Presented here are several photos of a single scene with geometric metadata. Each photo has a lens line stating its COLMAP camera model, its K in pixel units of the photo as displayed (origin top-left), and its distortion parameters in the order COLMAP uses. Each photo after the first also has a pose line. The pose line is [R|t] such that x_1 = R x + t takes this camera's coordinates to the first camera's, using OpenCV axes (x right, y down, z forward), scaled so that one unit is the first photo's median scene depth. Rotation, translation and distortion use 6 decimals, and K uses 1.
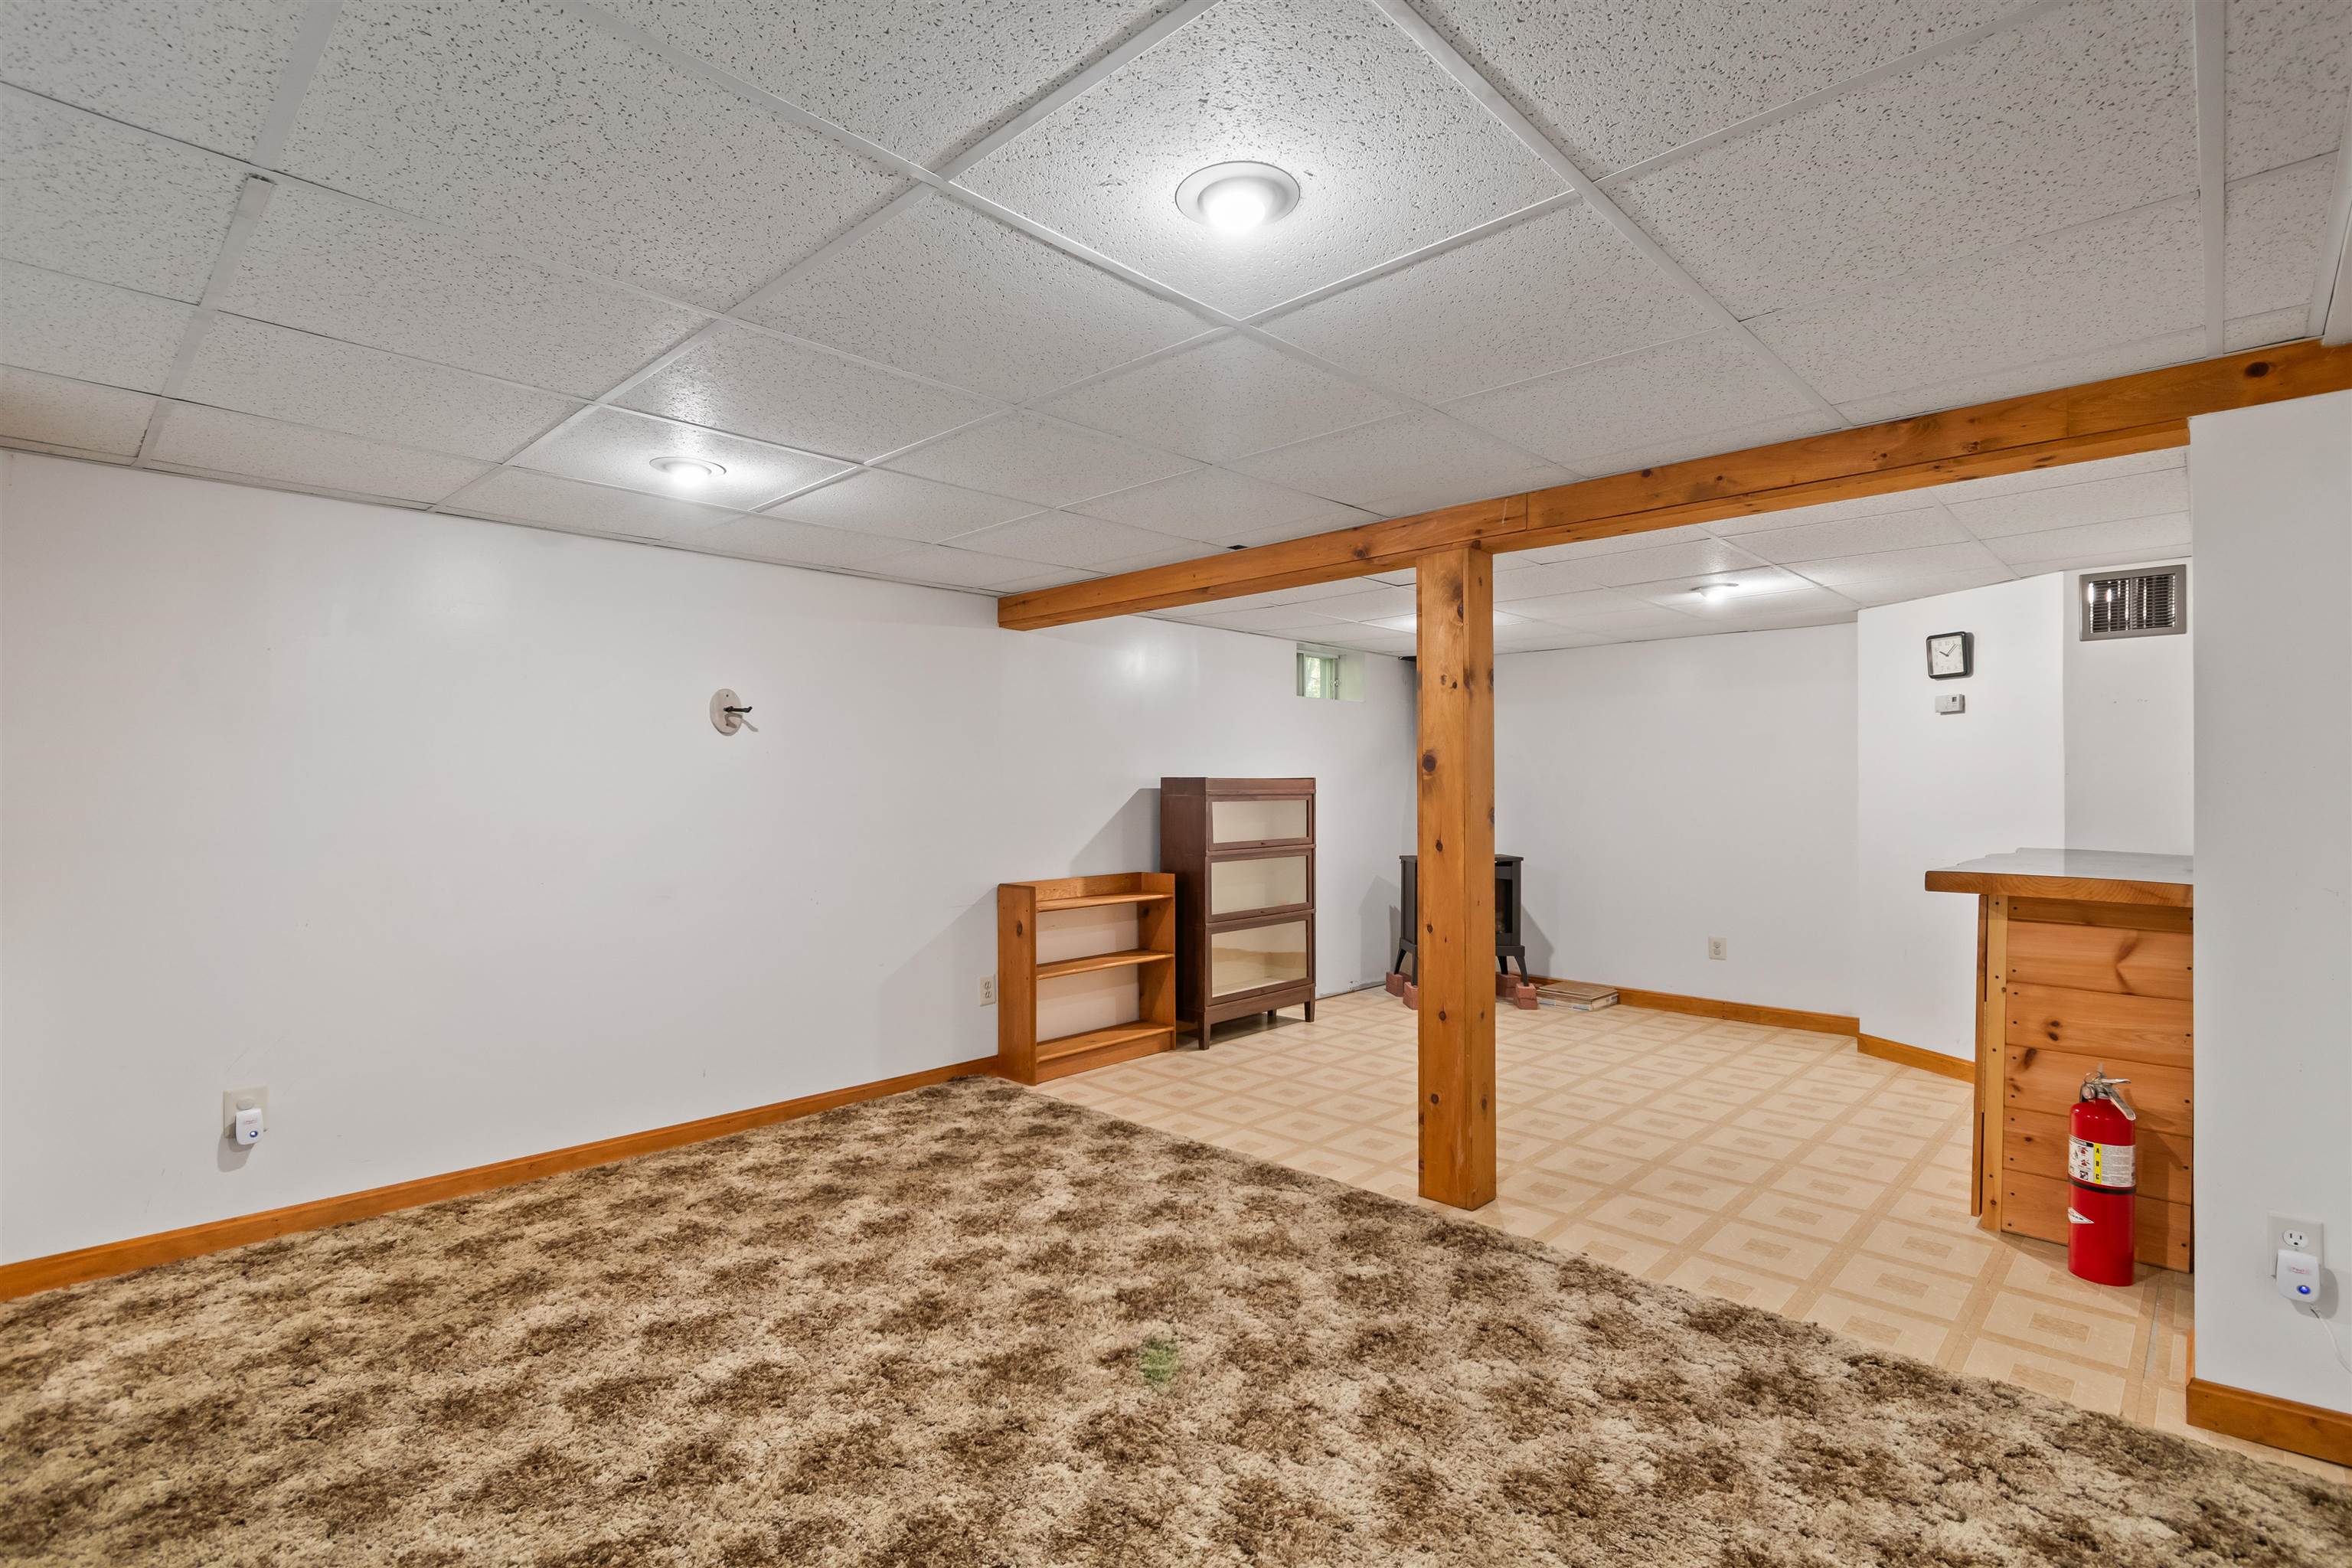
lens RADIAL K [[1096.9, 0, 1183.0], [0, 1096.9, 786.7], [0, 0, 1]] dist [0.003250, -0.004572]
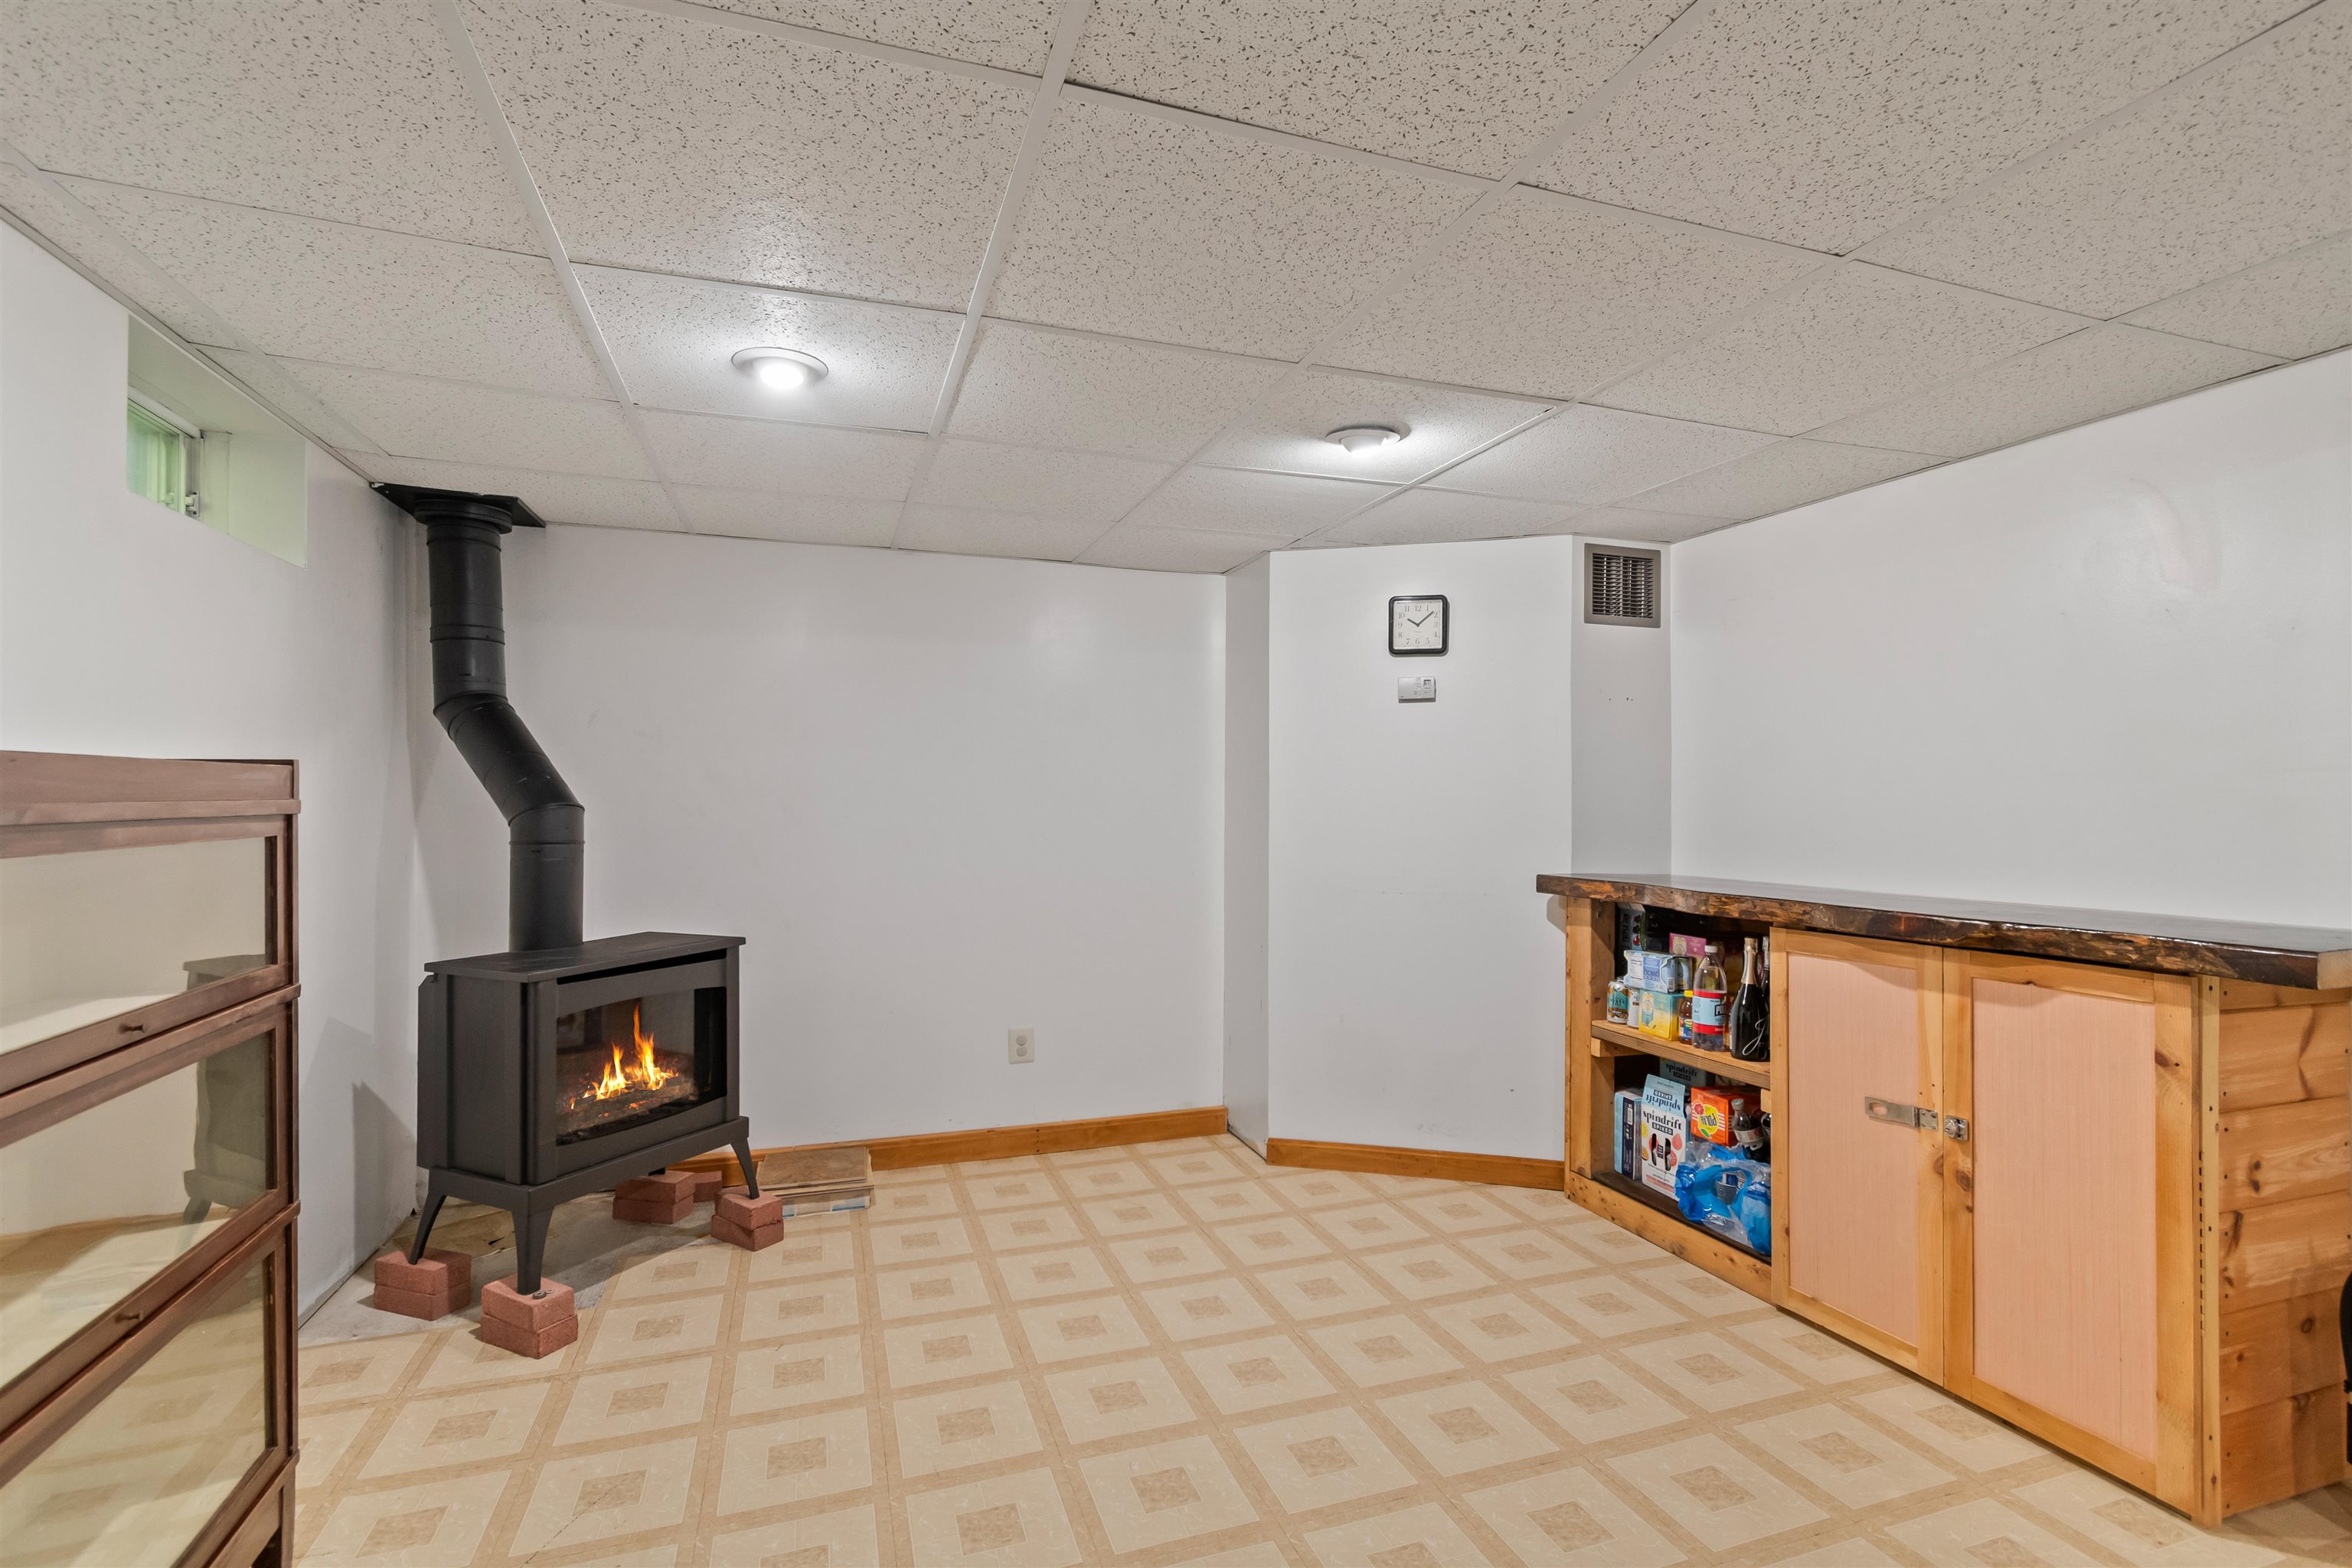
lens RADIAL K [[1061.2, 0, 1180.6], [0, 1061.2, 798.5], [0, 0, 1]] dist [0.000864, -0.000013]
pose [[0.460065, 0.001230, 0.887884, -0.050974], [-0.003364, 0.999994, 0.000357, 0.001991], [-0.887879, -0.003151, 0.460067, 1.258201]]
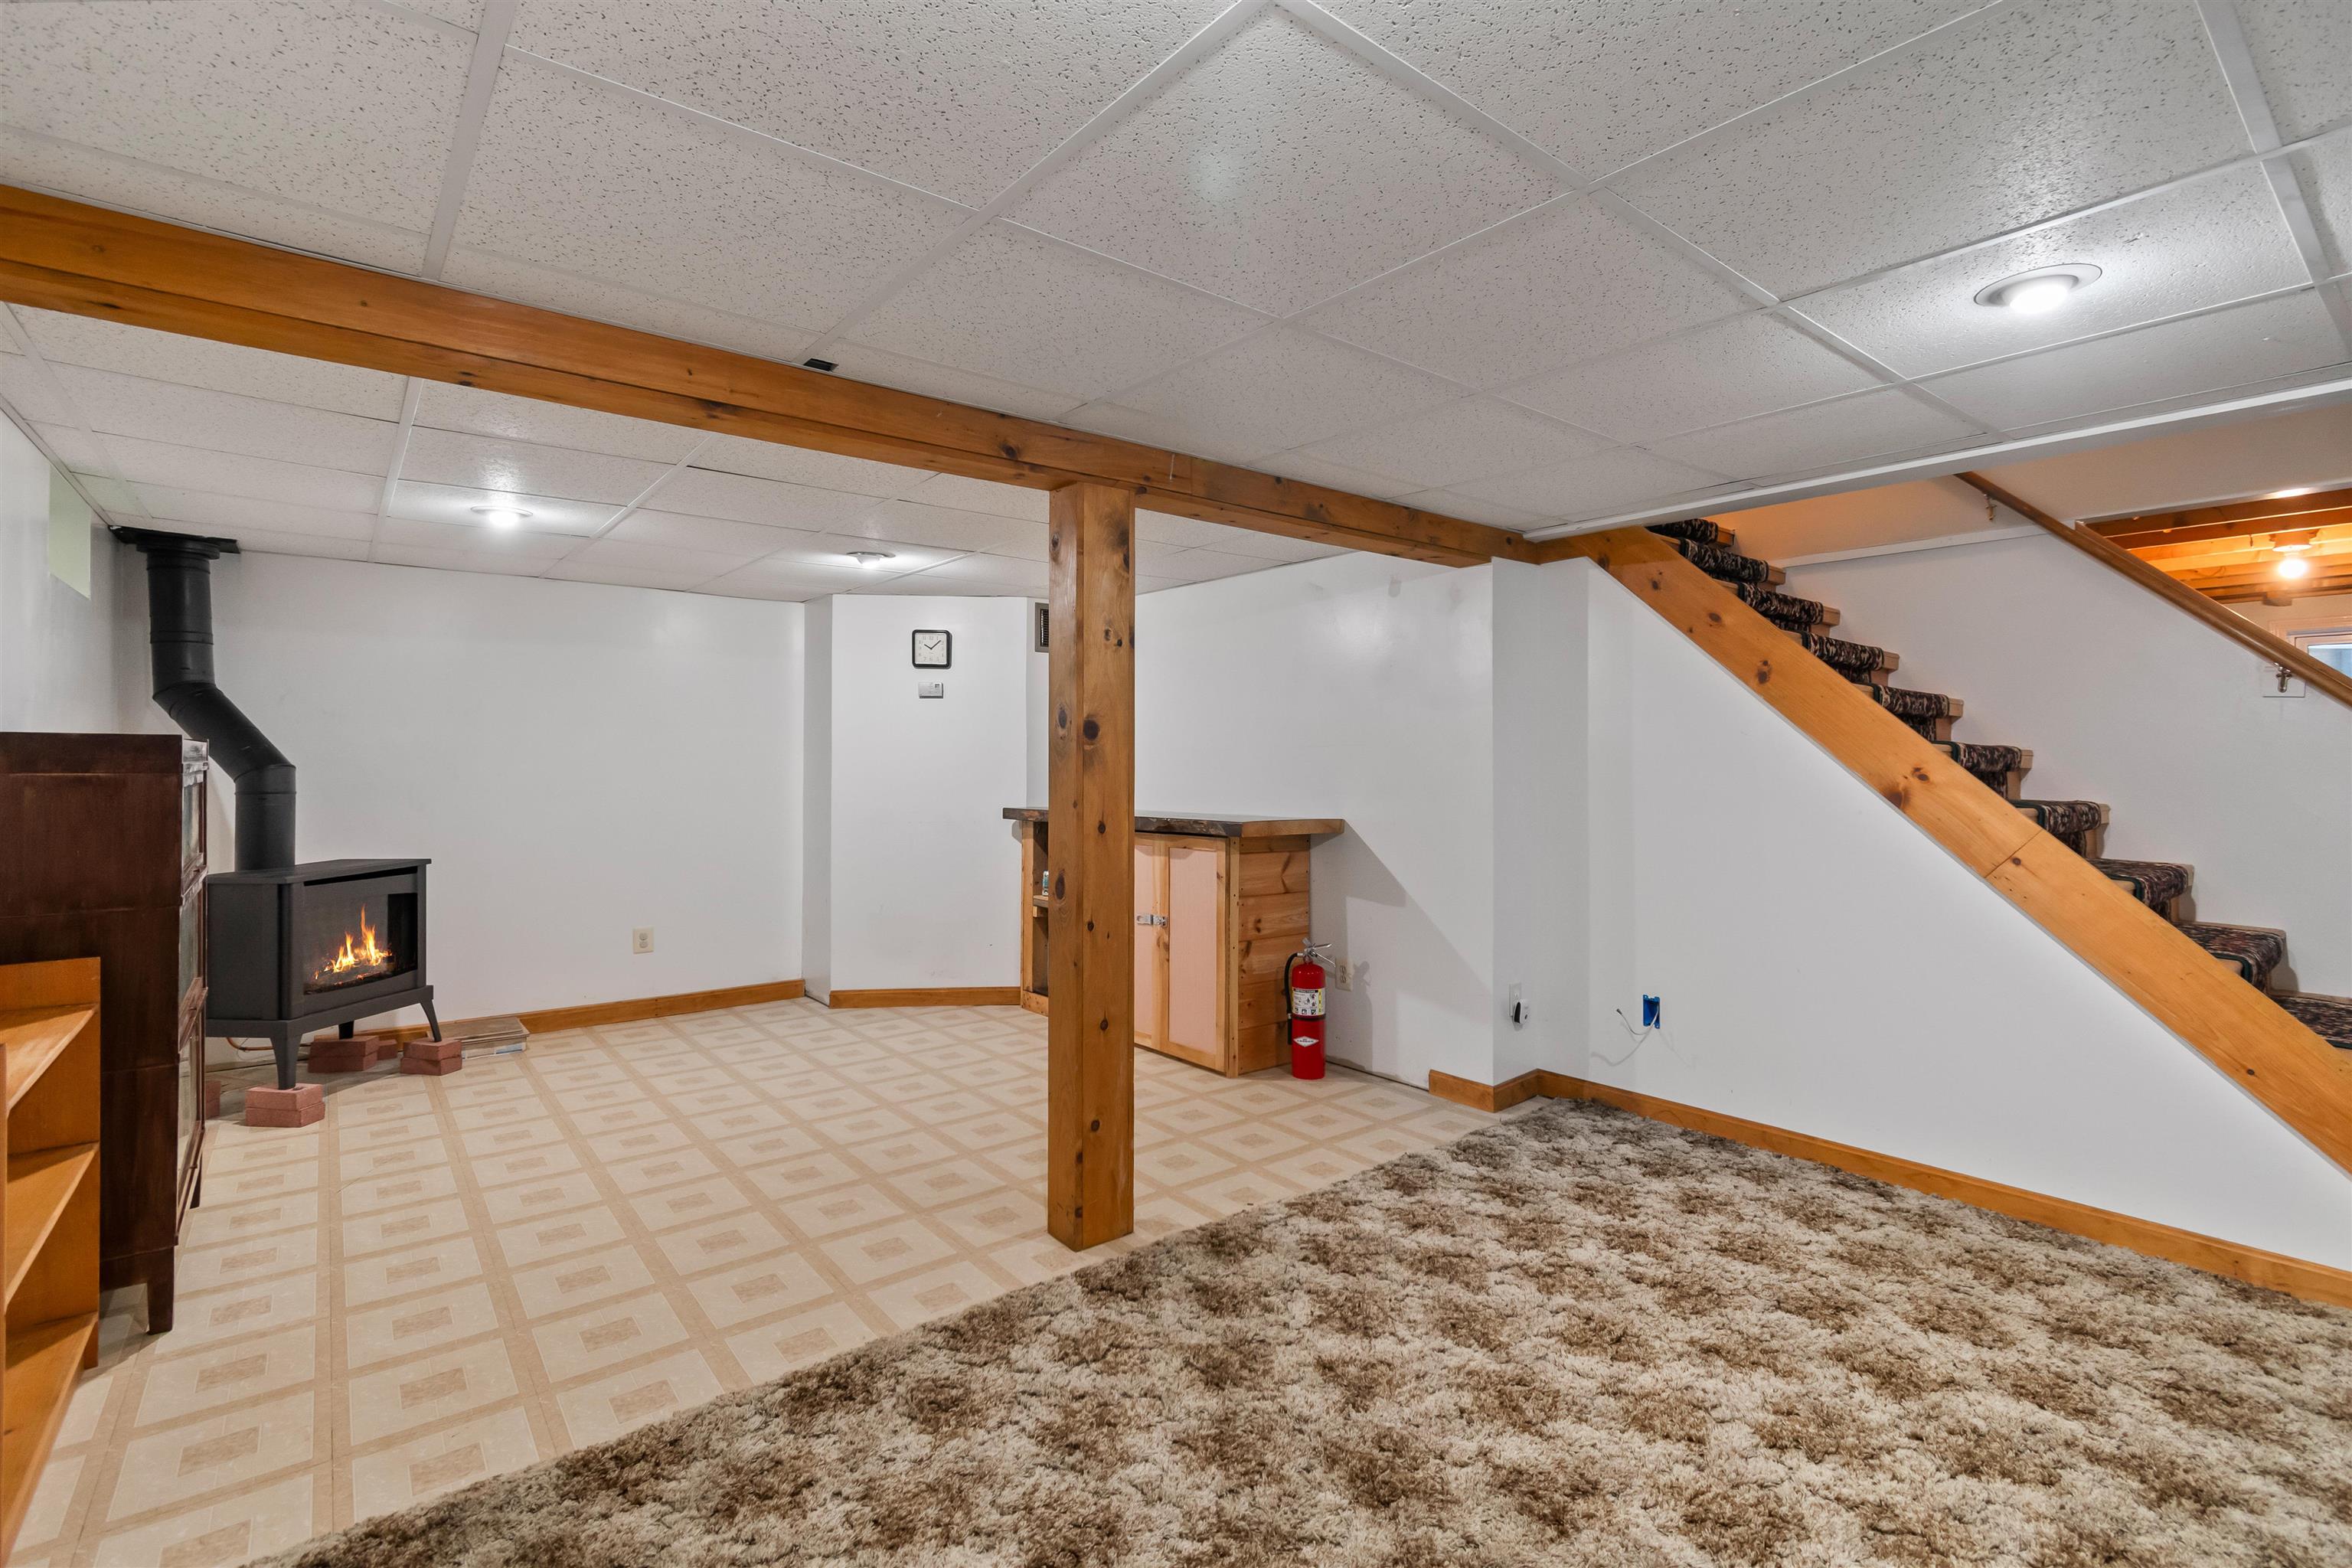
lens RADIAL K [[1070.1, 0, 1194.9], [0, 1070.1, 755.3], [0, 0, 1]] dist [0.002967, 0.000087]
pose [[0.130770, 0.006525, 0.991391, -0.634328], [-0.002503, 0.999977, -0.006251, 0.002771], [-0.991410, -0.001664, 0.130783, 0.885349]]
